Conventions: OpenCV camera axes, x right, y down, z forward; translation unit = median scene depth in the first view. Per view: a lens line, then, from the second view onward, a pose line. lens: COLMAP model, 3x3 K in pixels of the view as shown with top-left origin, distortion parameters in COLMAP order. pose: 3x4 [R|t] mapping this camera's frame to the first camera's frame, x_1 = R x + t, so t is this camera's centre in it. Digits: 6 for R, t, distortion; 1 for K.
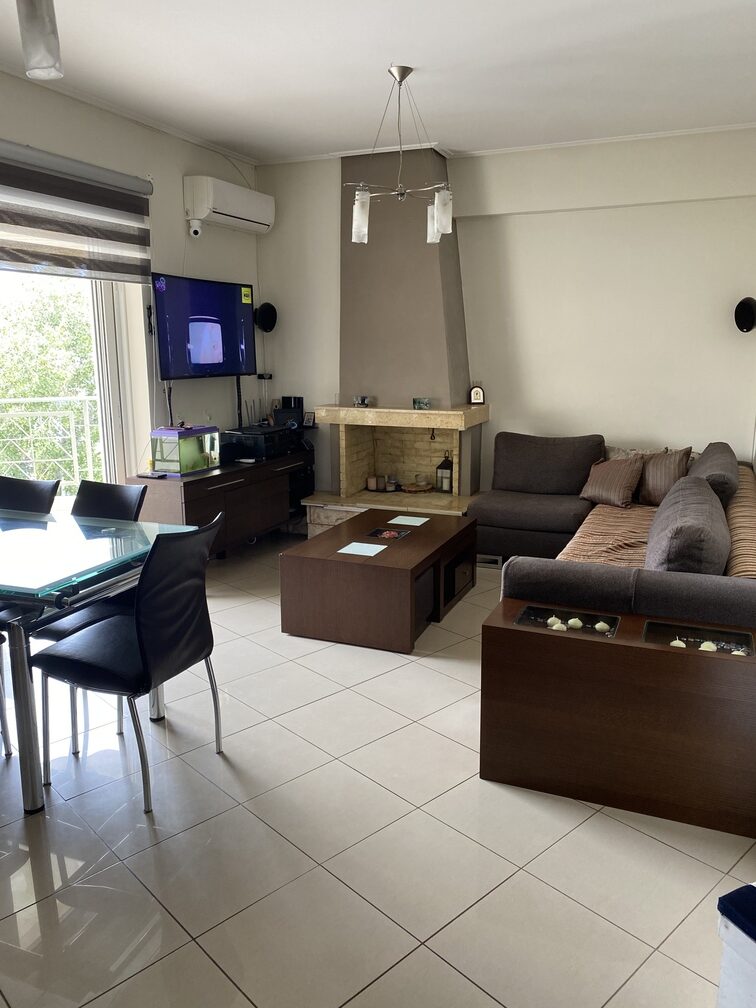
lens RADIAL K [[766.3, 0, 380.1], [0, 766.3, 506.8], [0, 0, 1]] dist [0.041640, -0.057645]
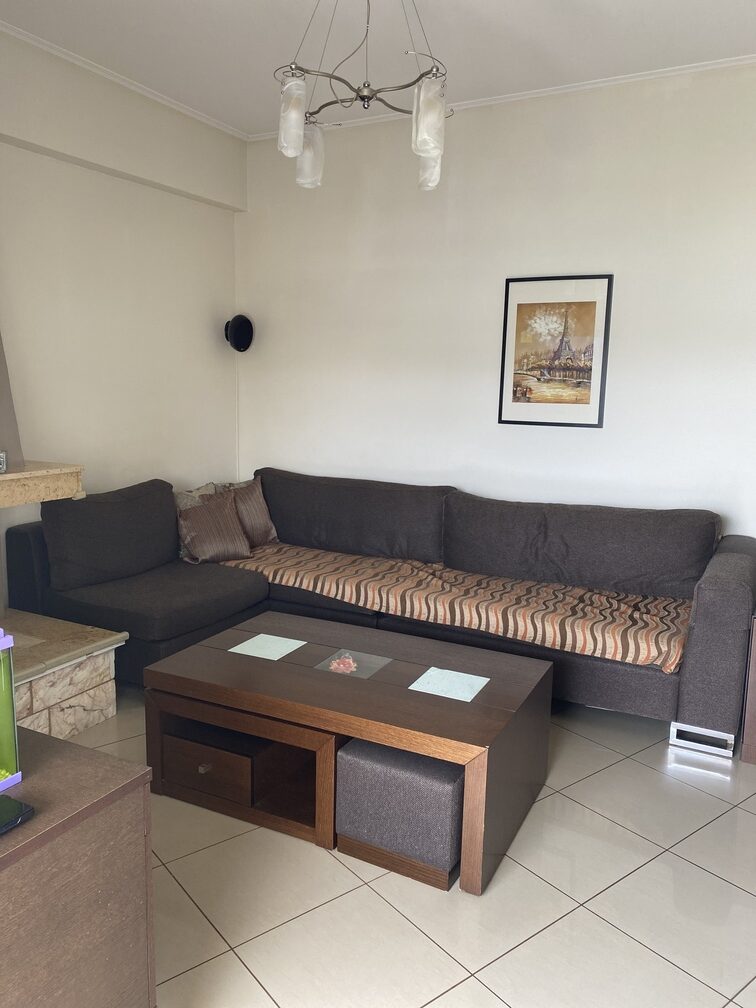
lens RADIAL K [[766.3, 0, 376.7], [0, 766.3, 512.7], [0, 0, 1]] dist [0.041640, -0.057645]
pose [[0.104908, -0.165408, 0.980630, -0.450660], [0.192575, 0.970785, 0.143146, -0.131281], [-0.975658, 0.173828, 0.133696, 0.714039]]
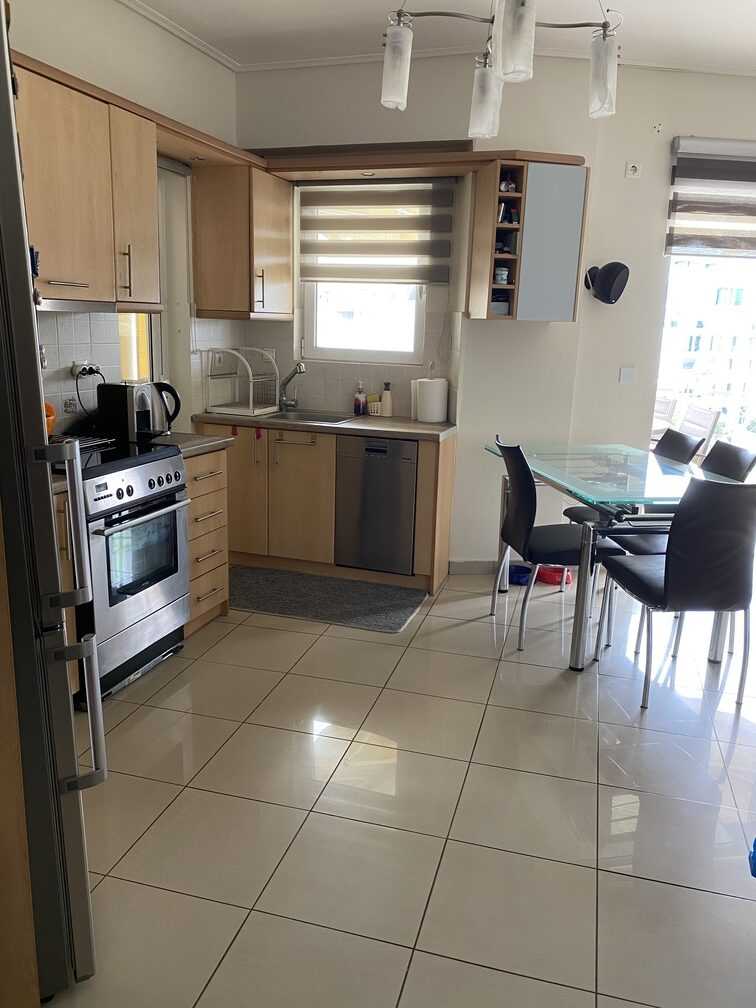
lens RADIAL K [[766.3, 0, 382.4], [0, 766.3, 498.0], [0, 0, 1]] dist [0.041640, -0.057645]
pose [[0.519472, 0.210456, -0.828165, 0.192416], [-0.213275, 0.970454, 0.112837, 0.015061], [0.827444, 0.118011, 0.549009, -0.011612]]
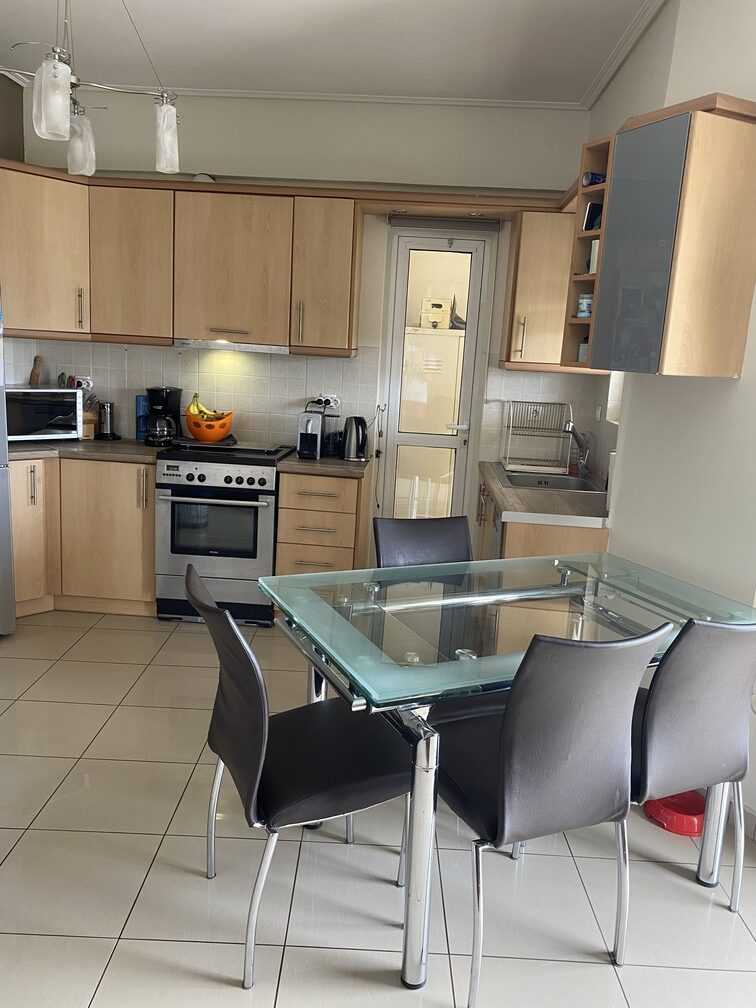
lens RADIAL K [[766.3, 0, 377.9], [0, 766.3, 503.7], [0, 0, 1]] dist [0.041640, -0.057645]
pose [[-0.663817, 0.110309, -0.739716, 0.086857], [-0.214166, 0.919607, 0.329327, -0.148965], [0.716575, 0.377035, -0.586826, 0.707483]]
